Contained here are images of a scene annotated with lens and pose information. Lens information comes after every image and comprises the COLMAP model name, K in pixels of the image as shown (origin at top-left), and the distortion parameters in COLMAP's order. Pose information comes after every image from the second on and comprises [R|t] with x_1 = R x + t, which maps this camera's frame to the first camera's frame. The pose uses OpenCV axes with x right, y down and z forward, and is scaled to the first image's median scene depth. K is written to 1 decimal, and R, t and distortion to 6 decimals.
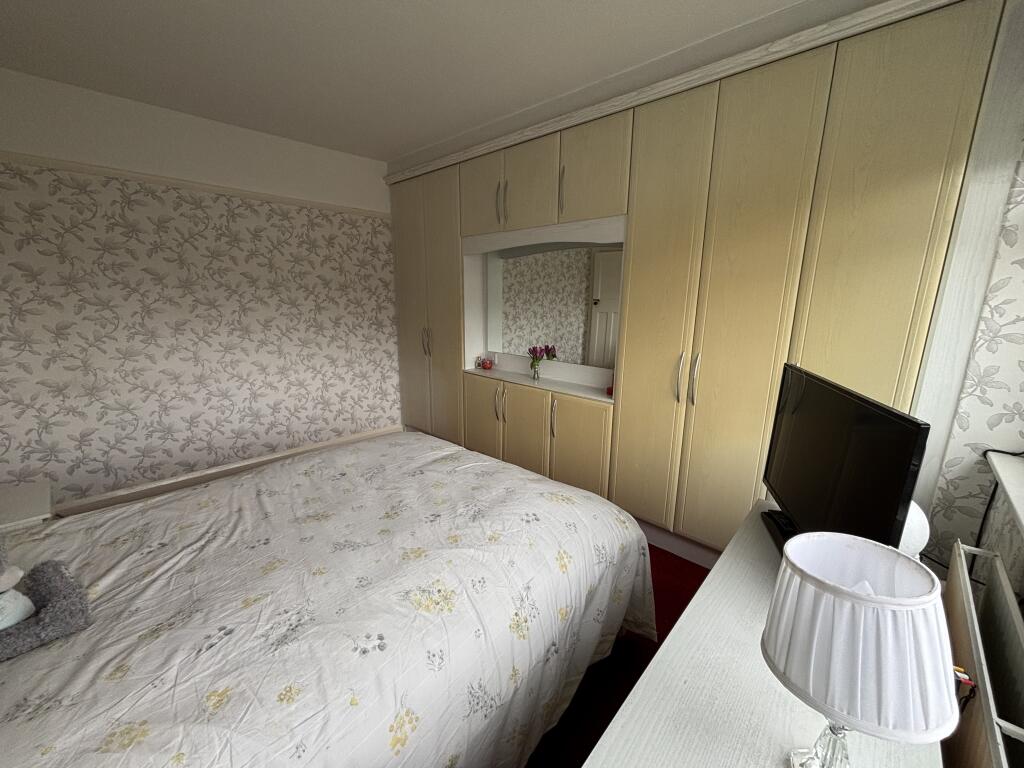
lens RADIAL K [[411.3, 0, 509.9], [0, 411.3, 385.4], [0, 0, 1]] dist [-0.001981, -0.000117]
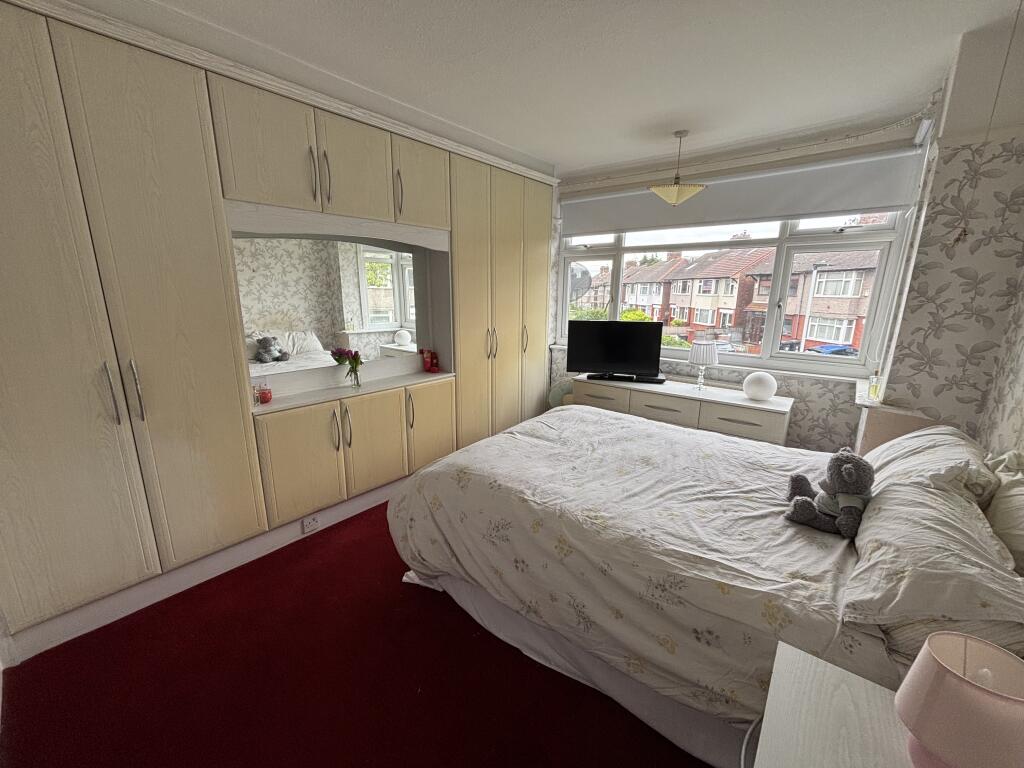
lens RADIAL K [[411.3, 0, 513.0], [0, 411.3, 385.7], [0, 0, 1]] dist [-0.001981, -0.000117]
pose [[-0.067075, -0.233795, 0.969970, -1.270233], [0.210010, 0.947072, 0.242798, -0.250829], [-0.975396, 0.219989, -0.014426, 1.046871]]
